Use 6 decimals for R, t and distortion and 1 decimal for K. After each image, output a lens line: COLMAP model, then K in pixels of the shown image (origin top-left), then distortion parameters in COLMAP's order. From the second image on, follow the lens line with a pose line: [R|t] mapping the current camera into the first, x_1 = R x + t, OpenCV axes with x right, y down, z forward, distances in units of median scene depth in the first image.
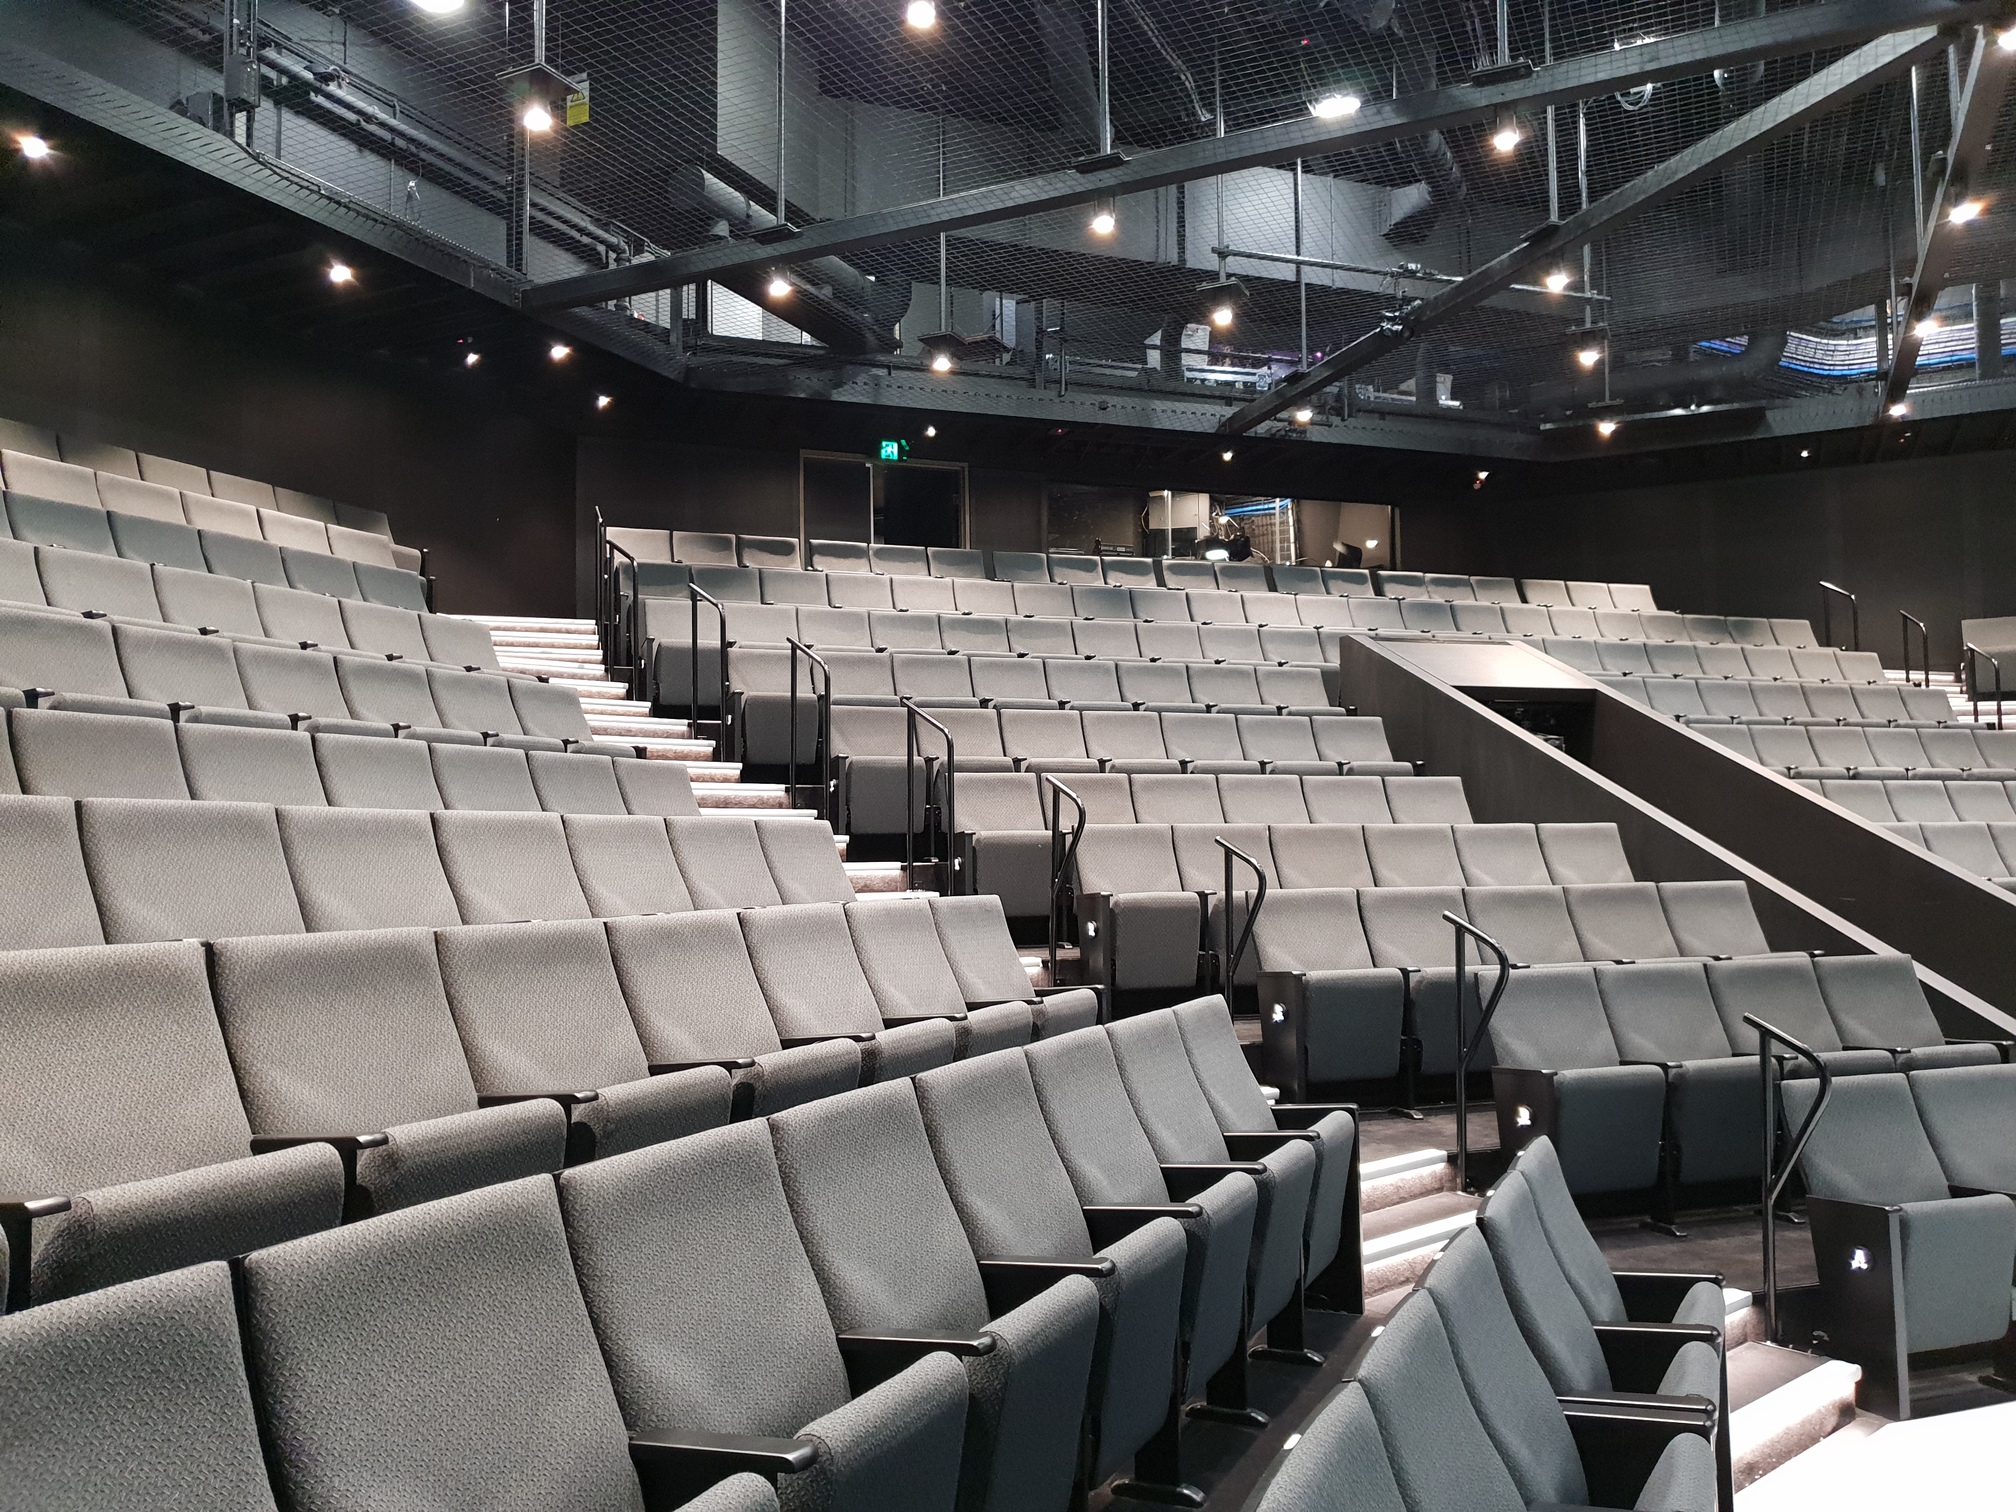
lens RADIAL K [[1580.2, 0, 1008.0], [0, 1580.2, 756.0], [0, 0, 1]] dist [0.006781, 0.003753]
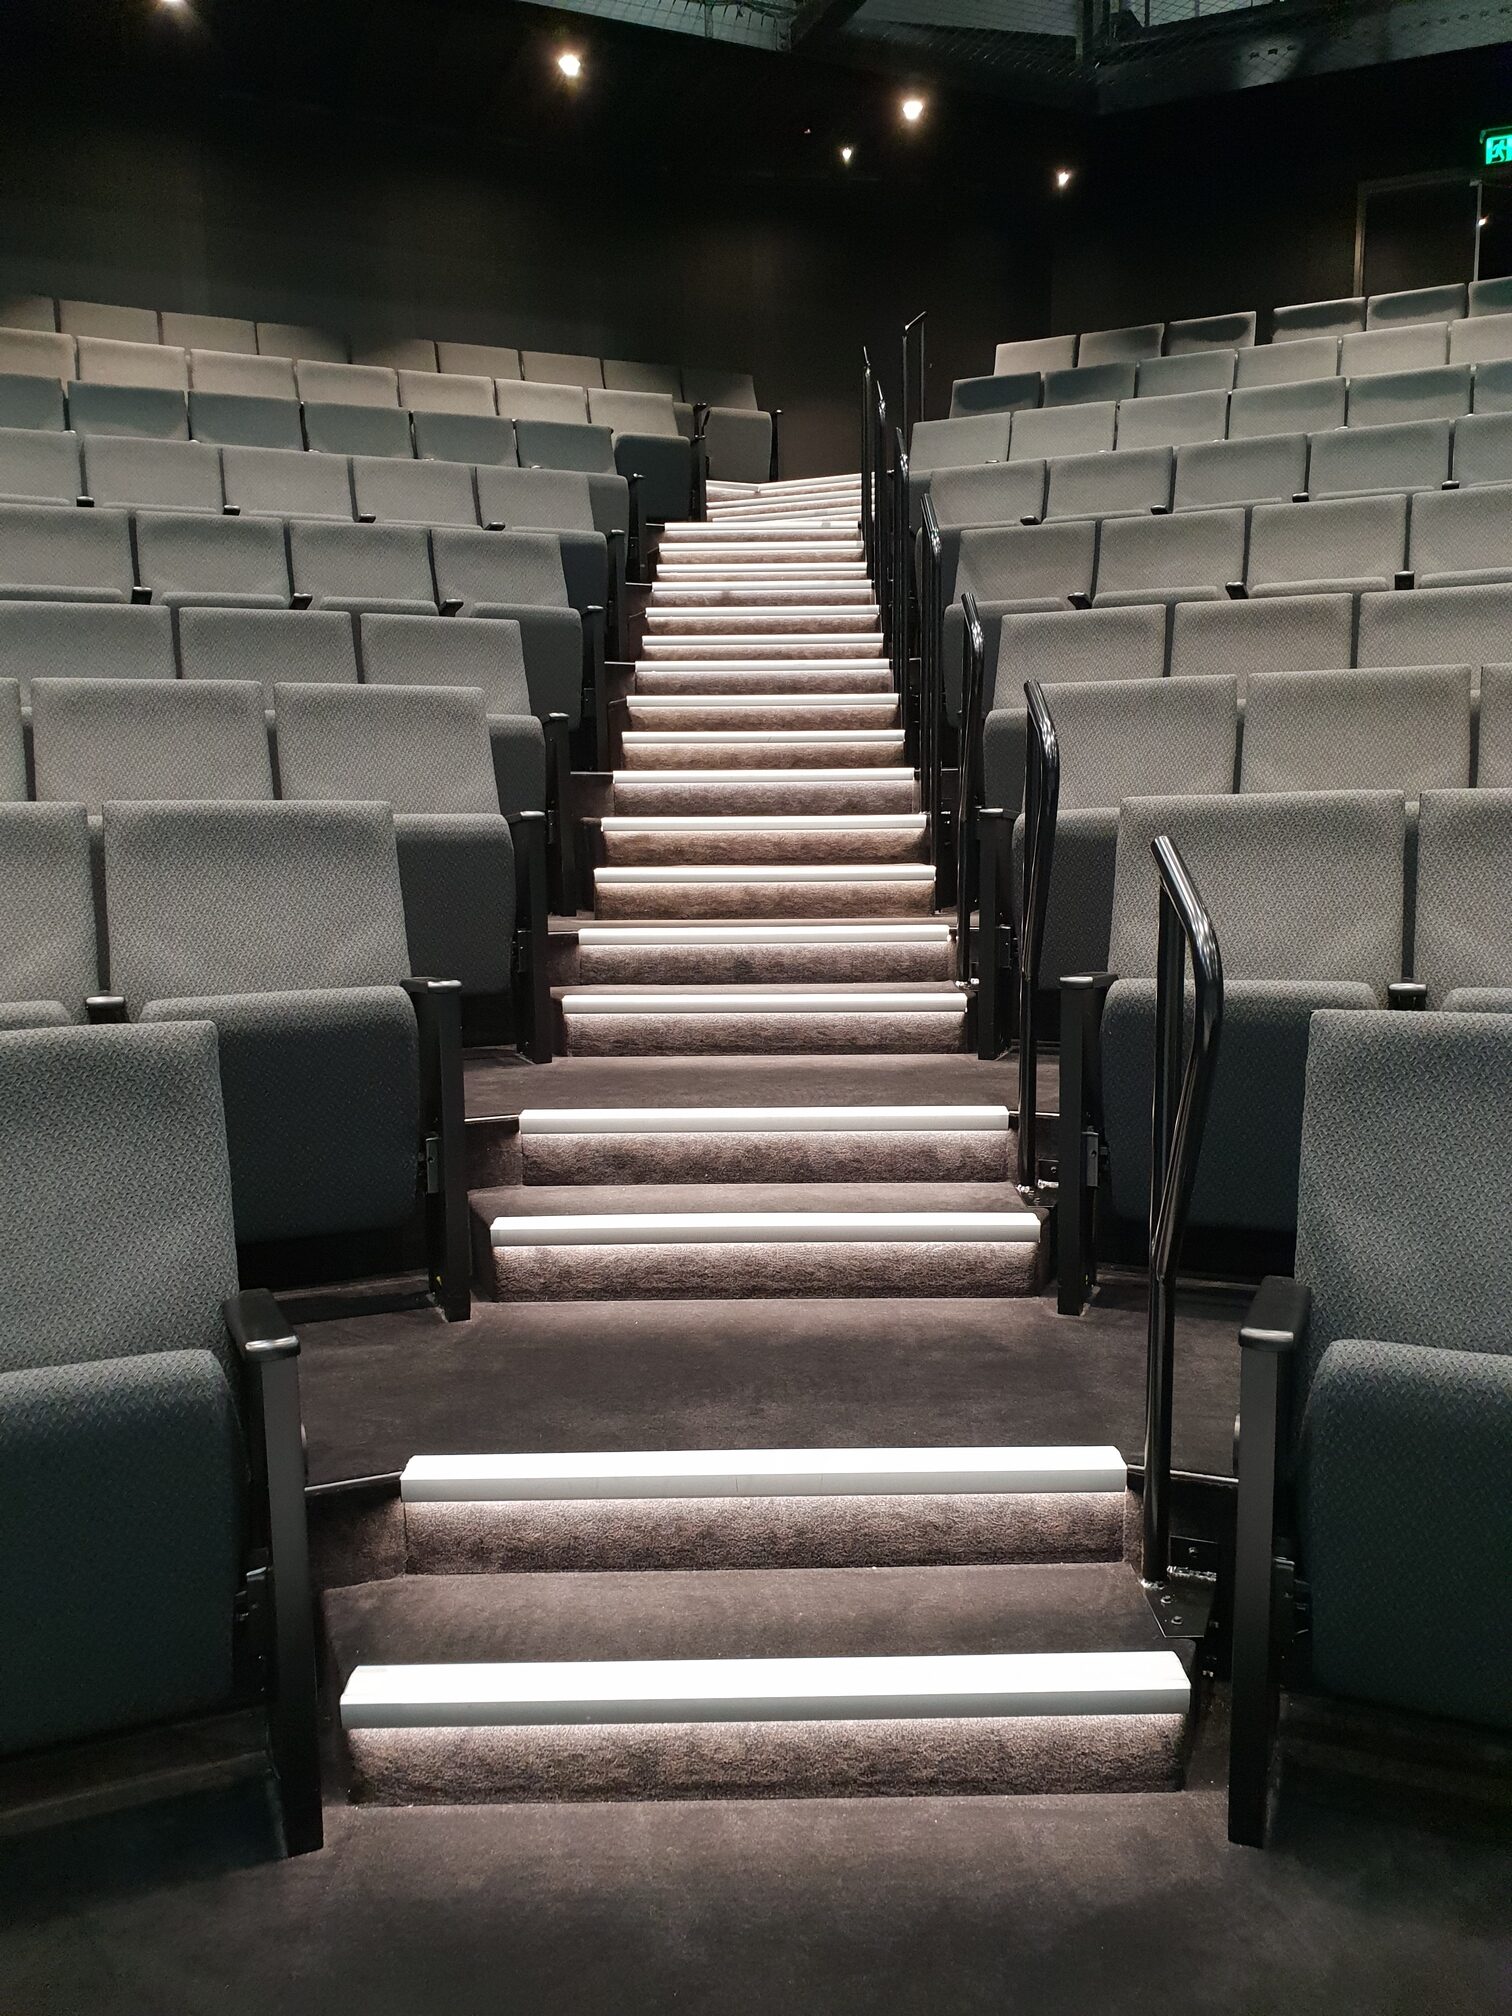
lens RADIAL K [[1580.2, 0, 756.0], [0, 1580.2, 1008.0], [0, 0, 1]] dist [0.006781, 0.003753]
pose [[0.714951, 0.093618, -0.692879, 0.283896], [0.036532, 0.984640, 0.170735, 0.046027], [0.698220, -0.147379, 0.700549, 0.423877]]
